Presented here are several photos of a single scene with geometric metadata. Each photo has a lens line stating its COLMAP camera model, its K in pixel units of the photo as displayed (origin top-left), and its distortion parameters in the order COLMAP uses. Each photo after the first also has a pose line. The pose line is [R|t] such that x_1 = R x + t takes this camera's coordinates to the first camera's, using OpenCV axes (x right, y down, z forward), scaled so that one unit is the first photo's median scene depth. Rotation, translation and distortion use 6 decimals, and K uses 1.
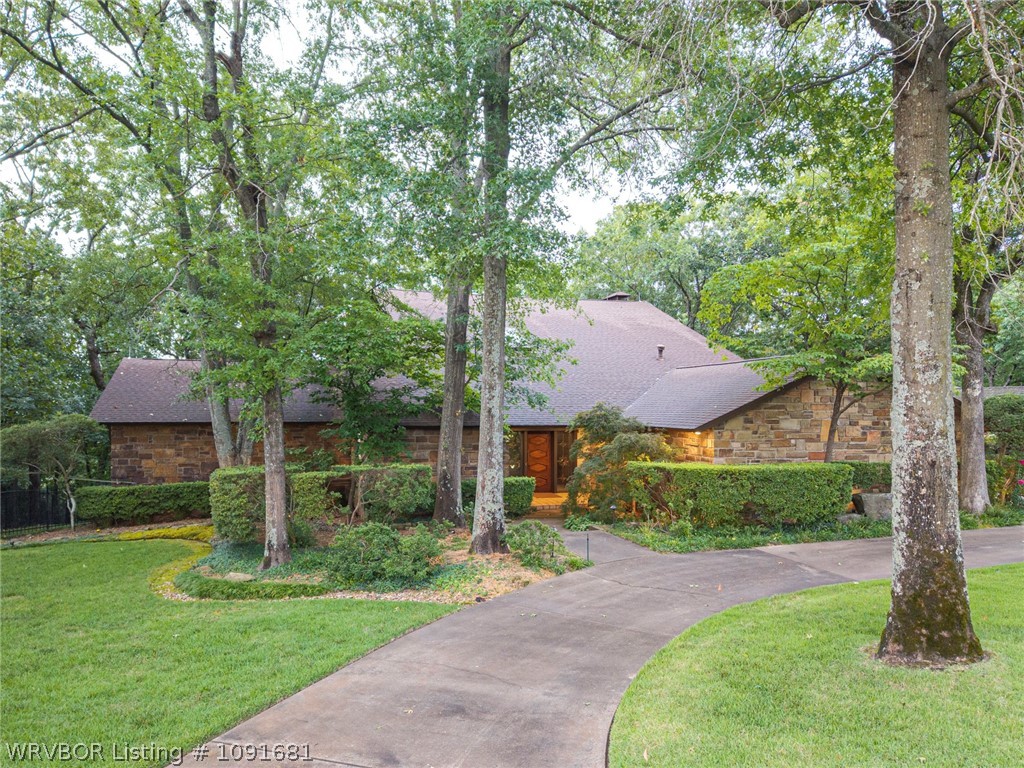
lens RADIAL K [[762.2, 0, 507.4], [0, 762.2, 407.9], [0, 0, 1]] dist [0.005831, 0.001062]
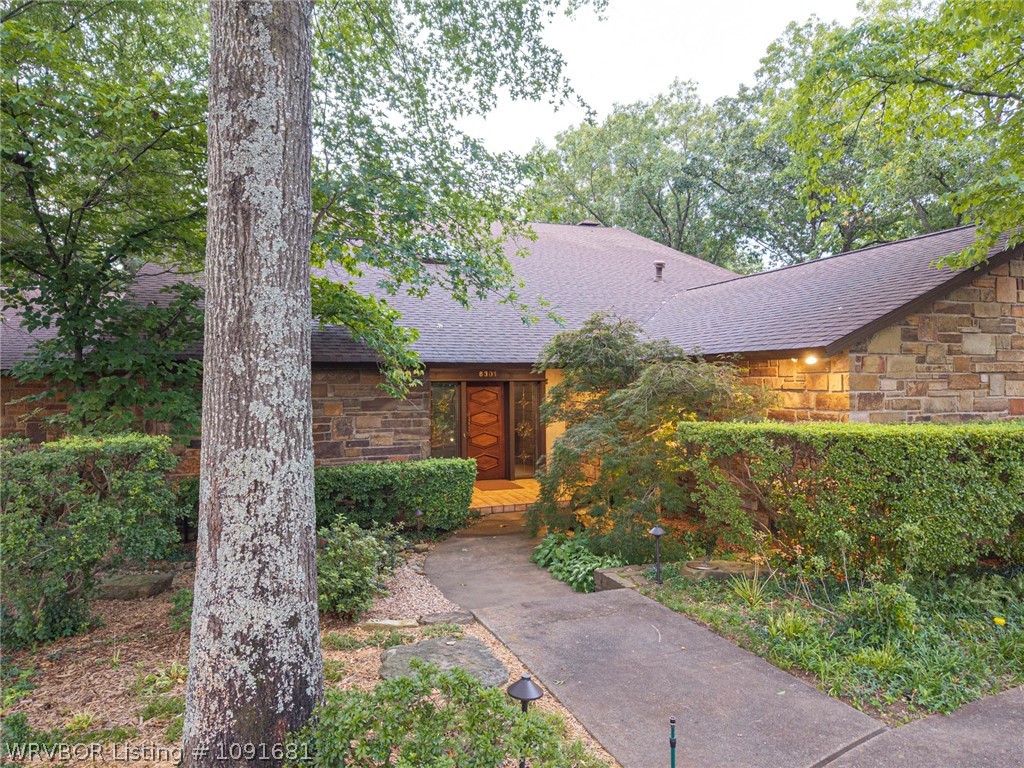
lens RADIAL K [[706.1, 0, 512.0], [0, 706.1, 384.0], [0, 0, 1]] dist [0.007848, -0.001166]
pose [[0.997430, -0.013403, 0.070385, 0.032953], [0.013520, 0.999908, -0.001182, 0.048205], [-0.070363, 0.002131, 0.997519, 0.607053]]
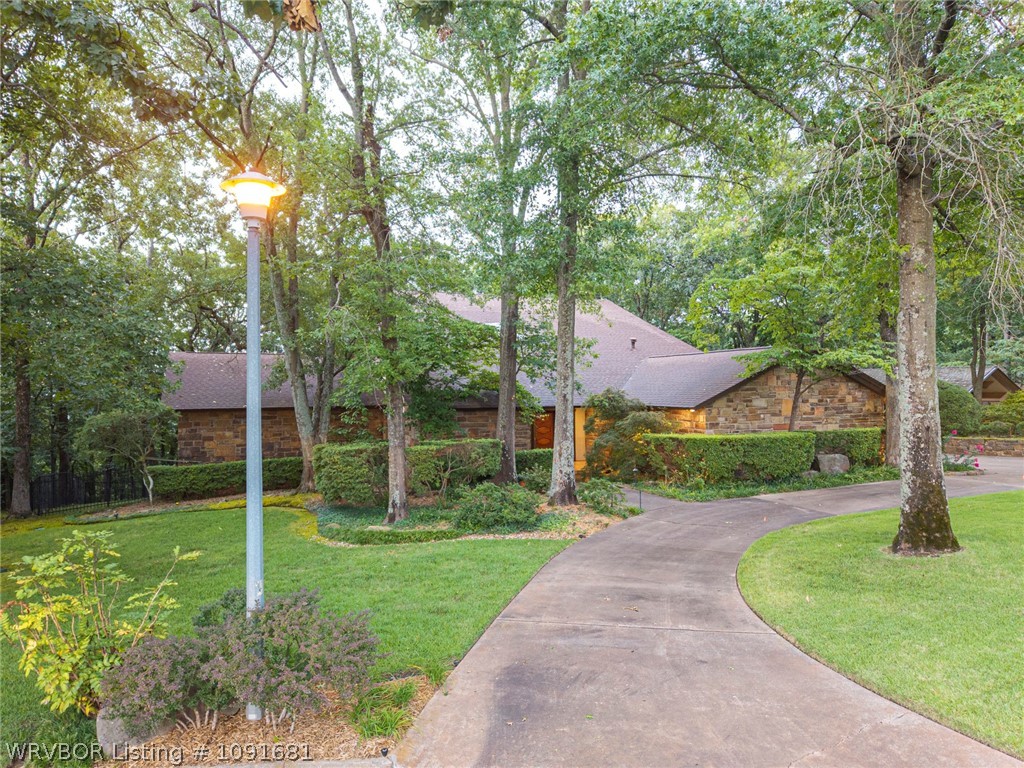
lens RADIAL K [[706.1, 0, 512.0], [0, 706.1, 384.0], [0, 0, 1]] dist [0.007848, -0.001166]
pose [[0.994057, -0.011886, 0.108212, -0.188955], [0.012644, 0.999900, -0.006321, -0.008307], [-0.108126, 0.007652, 0.994108, -0.151661]]
